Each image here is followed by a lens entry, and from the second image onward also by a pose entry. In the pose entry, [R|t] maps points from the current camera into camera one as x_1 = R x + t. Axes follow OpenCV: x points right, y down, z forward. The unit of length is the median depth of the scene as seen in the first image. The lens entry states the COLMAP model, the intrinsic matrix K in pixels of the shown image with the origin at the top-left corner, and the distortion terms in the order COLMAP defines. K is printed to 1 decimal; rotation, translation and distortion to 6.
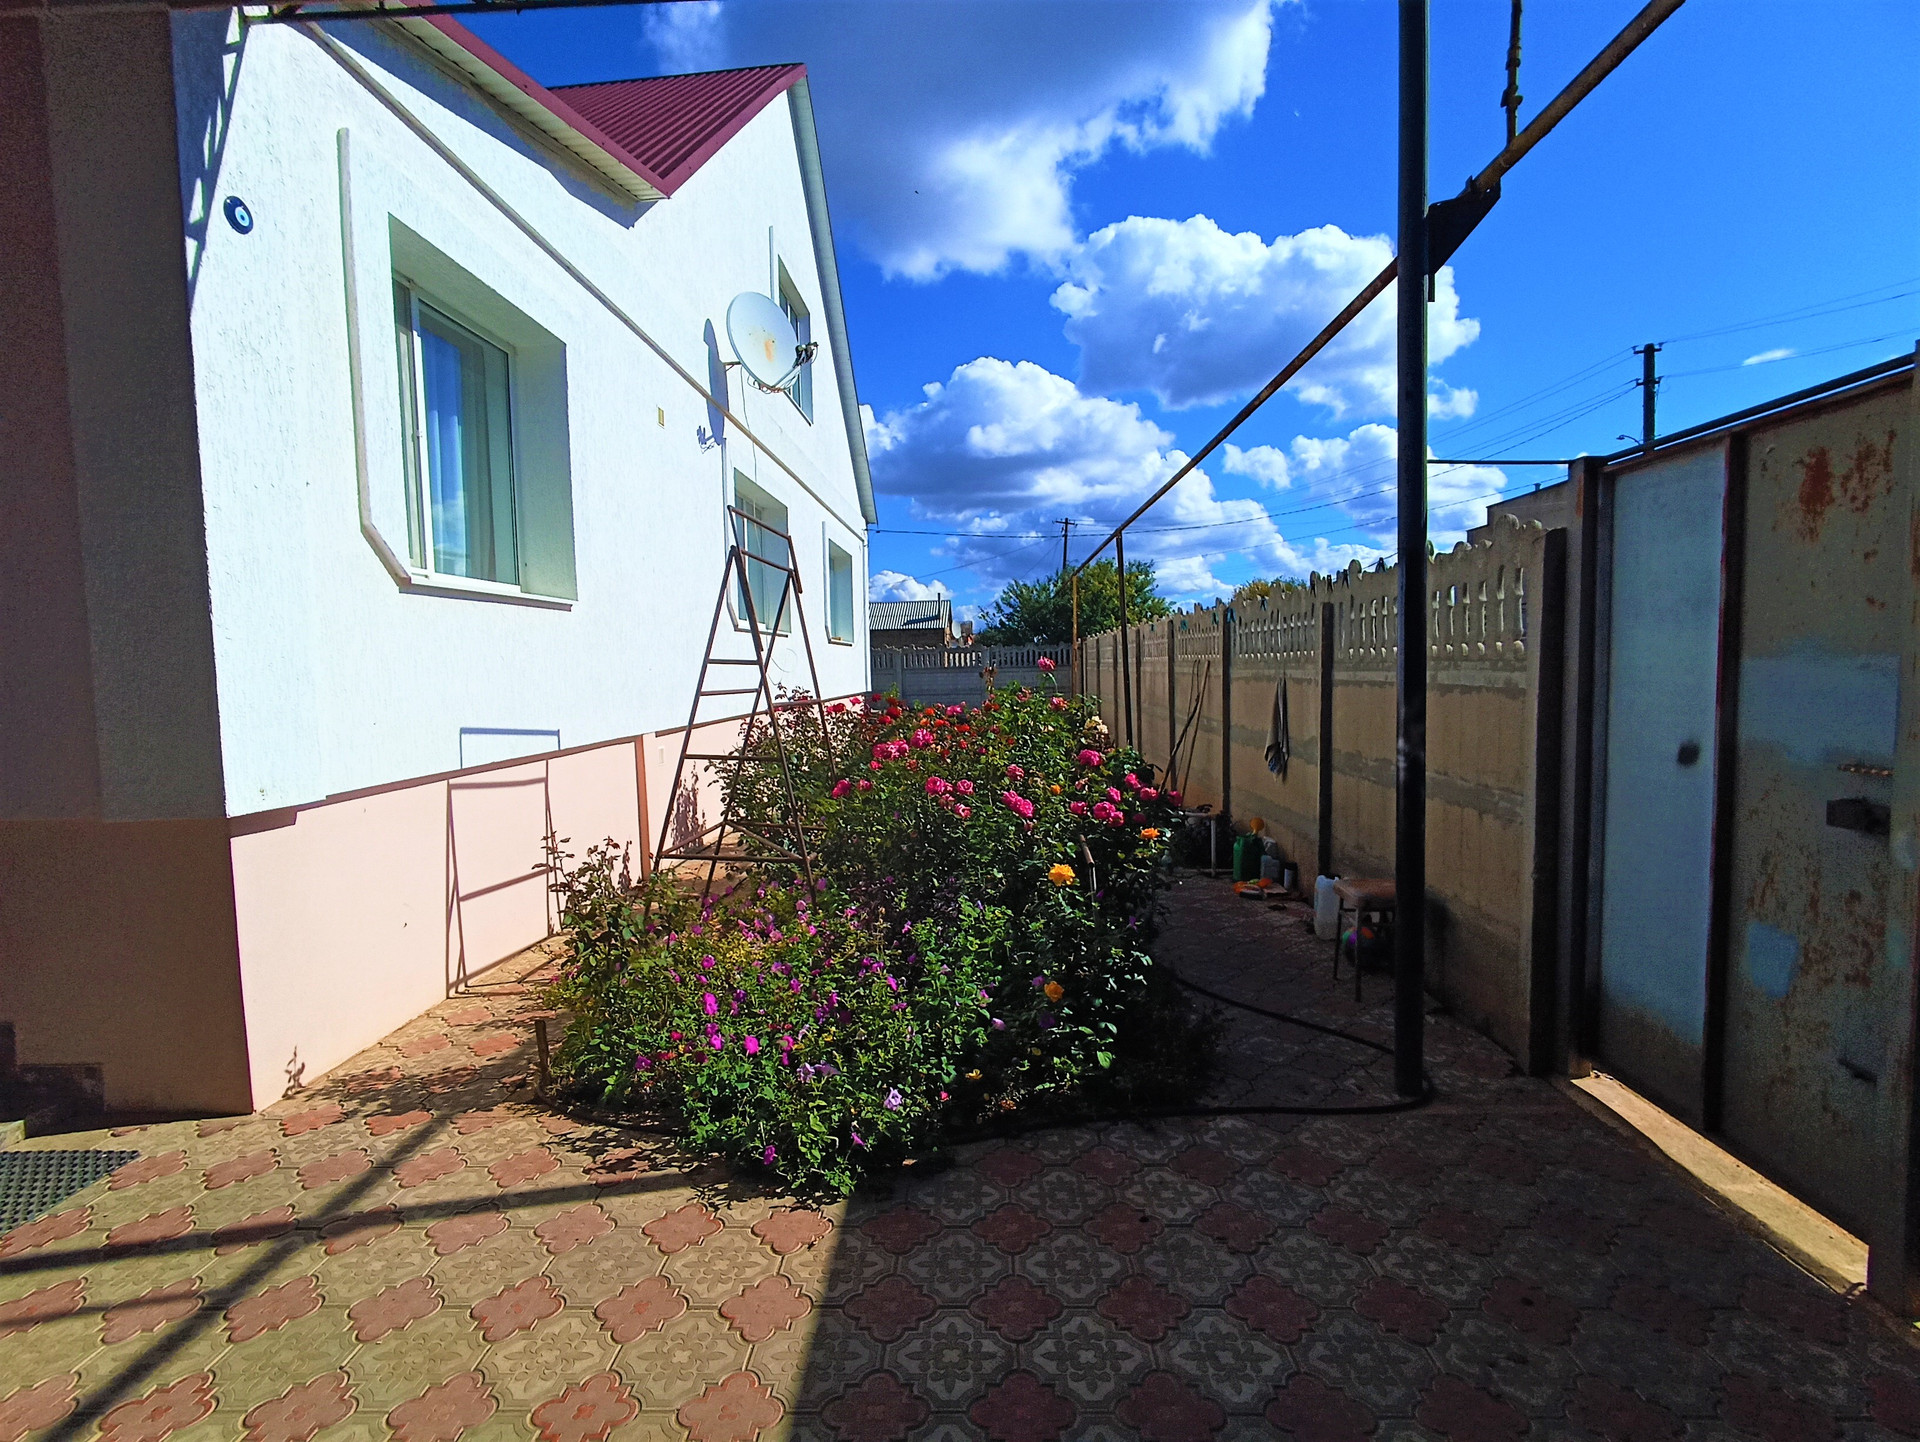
lens RADIAL K [[877.9, 0, 954.0], [0, 877.9, 720.2], [0, 0, 1]] dist [0.004365, -0.002479]
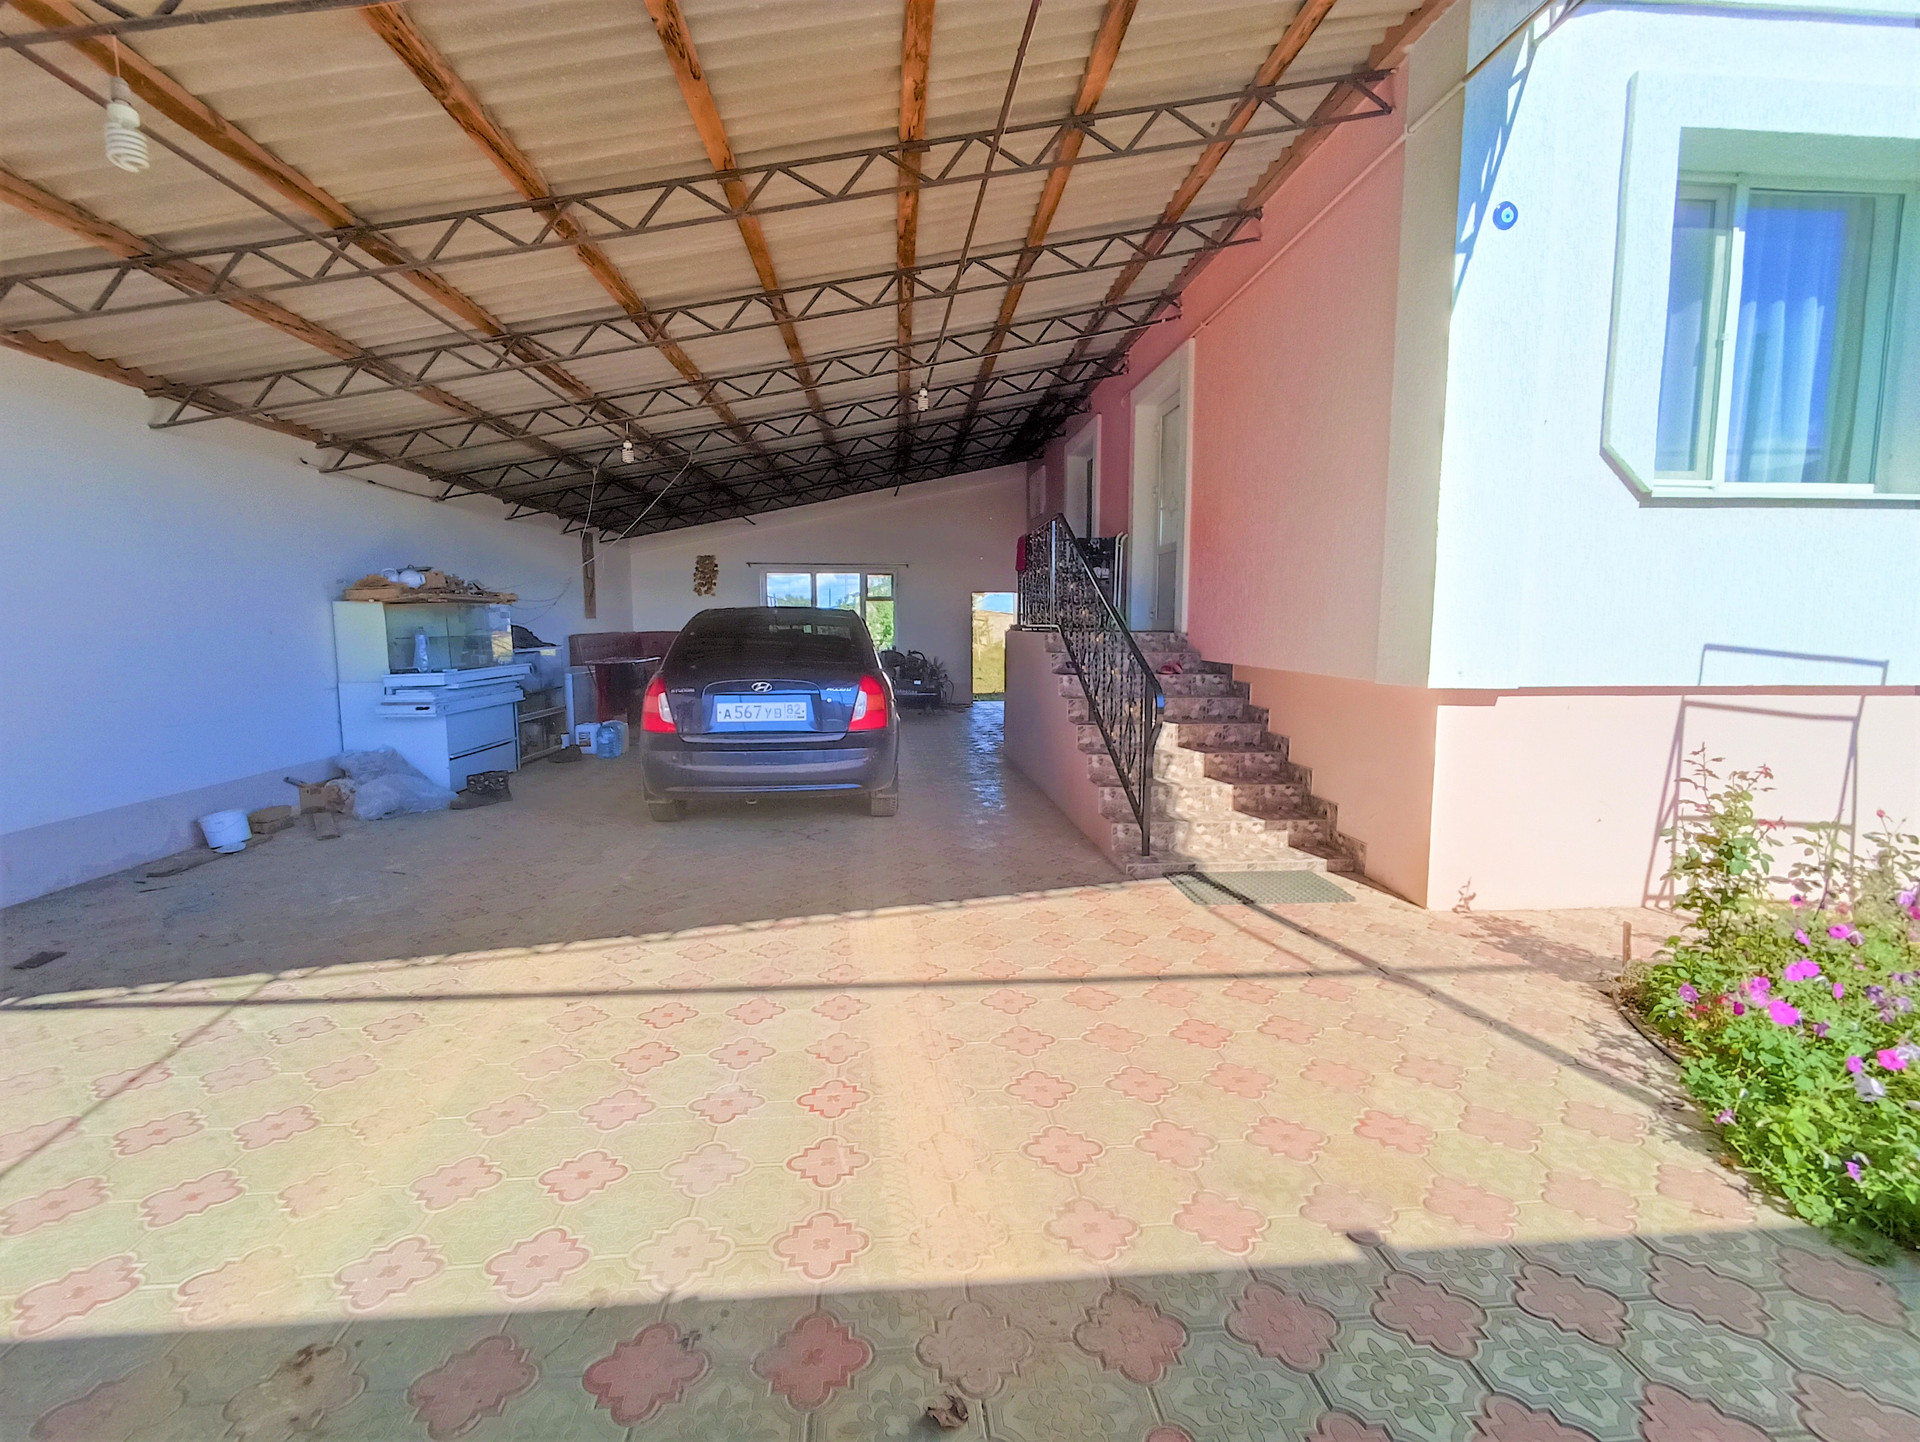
lens RADIAL K [[877.9, 0, 963.4], [0, 877.9, 721.4], [0, 0, 1]] dist [0.004365, -0.002479]
pose [[0.120366, 0.128504, -0.984377, 0.401617], [-0.067527, 0.990350, 0.121027, 0.041755], [0.990430, 0.051905, 0.127882, 0.098020]]
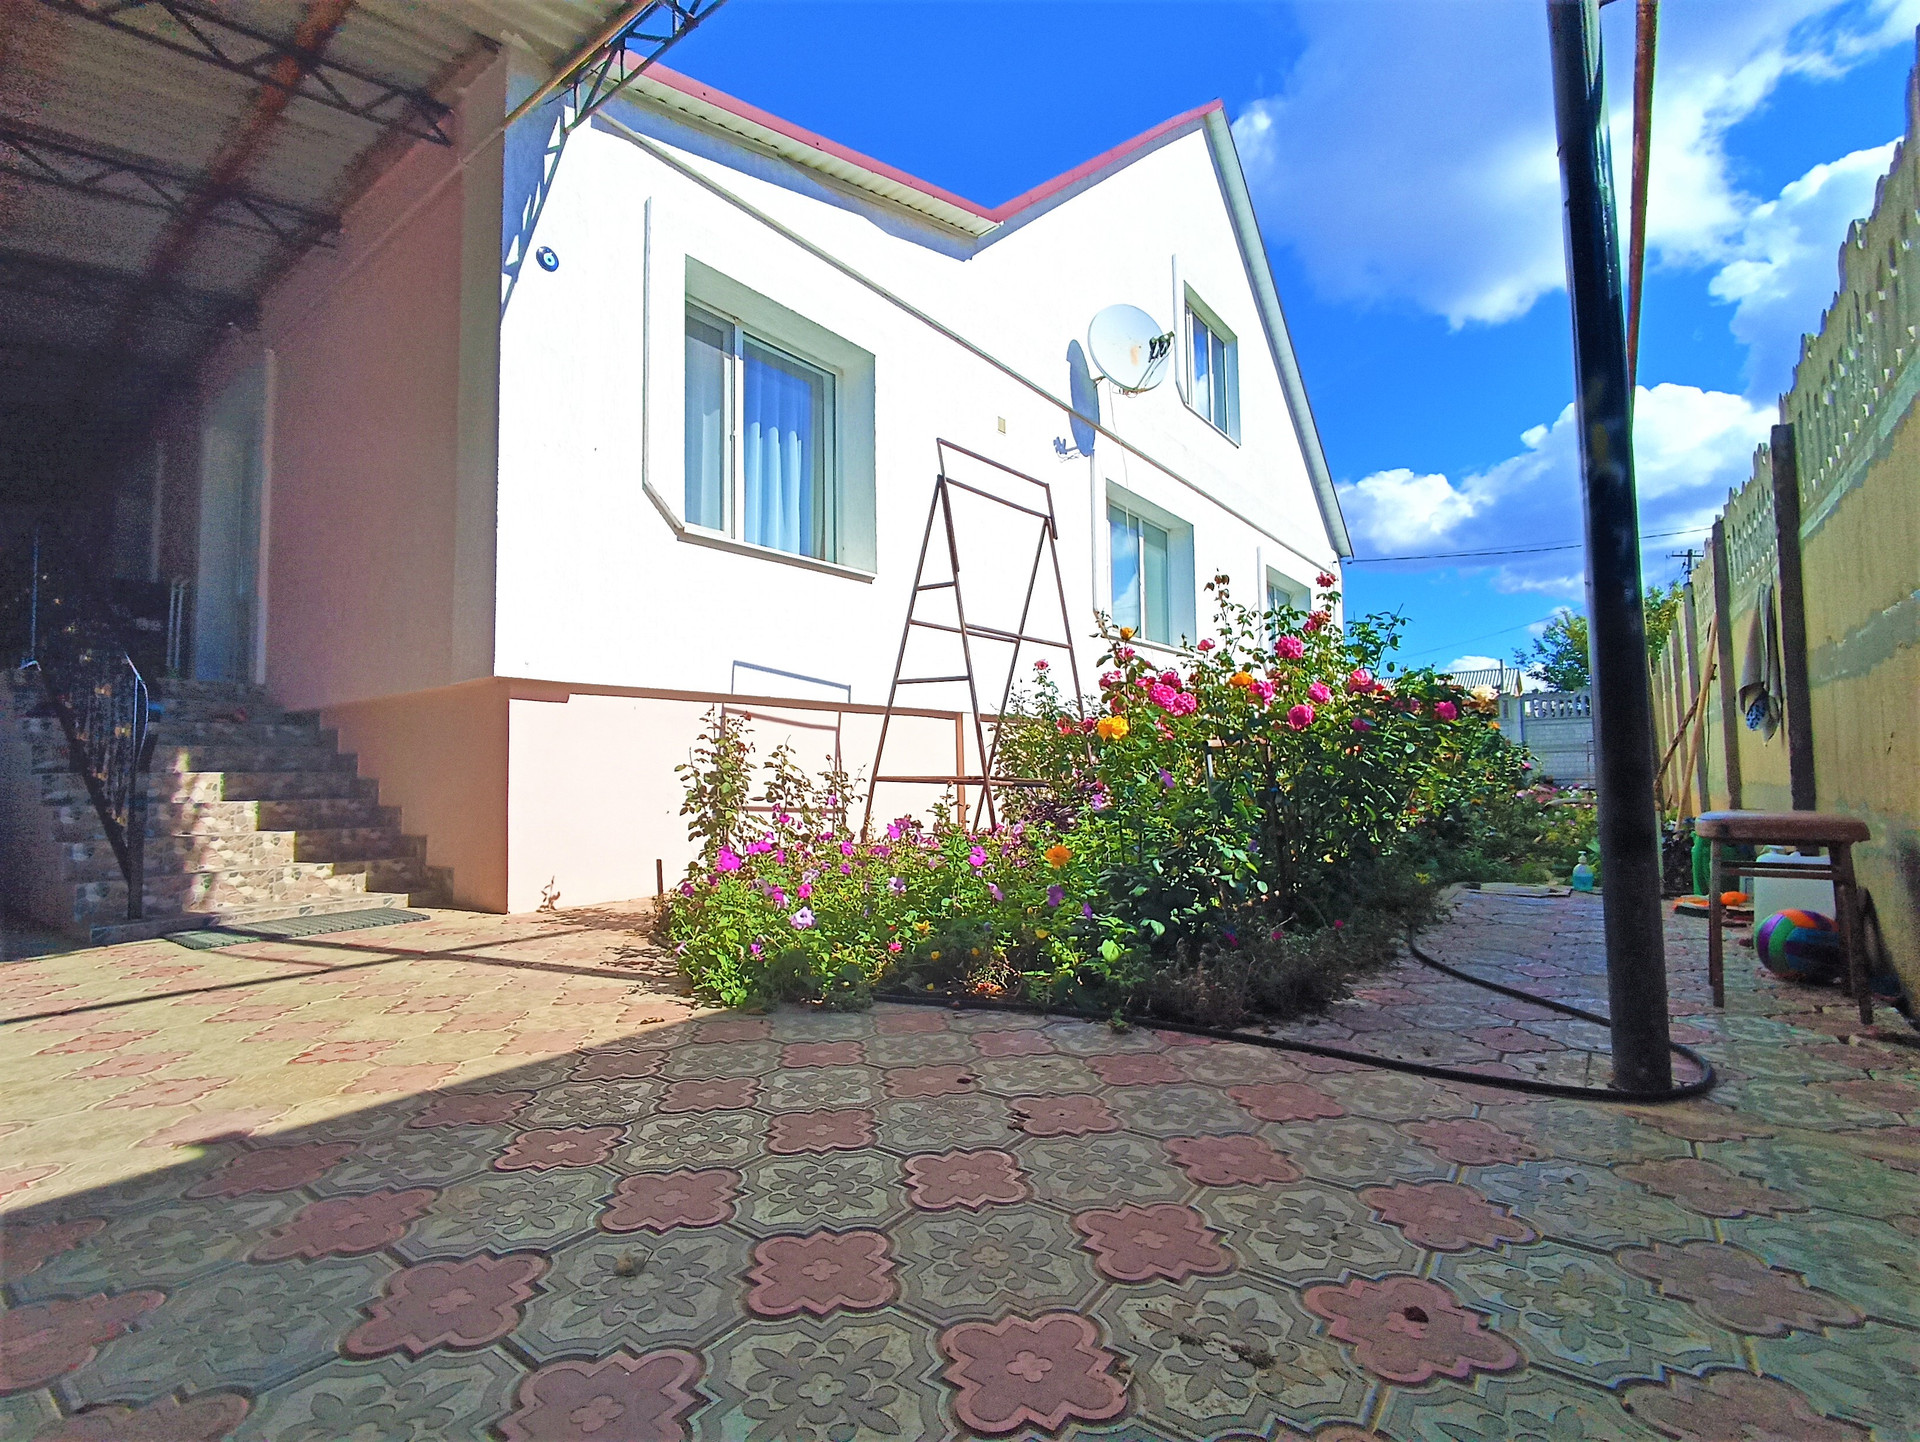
lens RADIAL K [[877.9, 0, 948.9], [0, 877.9, 717.2], [0, 0, 1]] dist [0.004365, -0.002479]
pose [[0.815245, -0.029410, -0.578369, 0.474473], [-0.038157, 0.993812, -0.104320, 0.261877], [0.577857, 0.107115, 0.809078, 0.287321]]
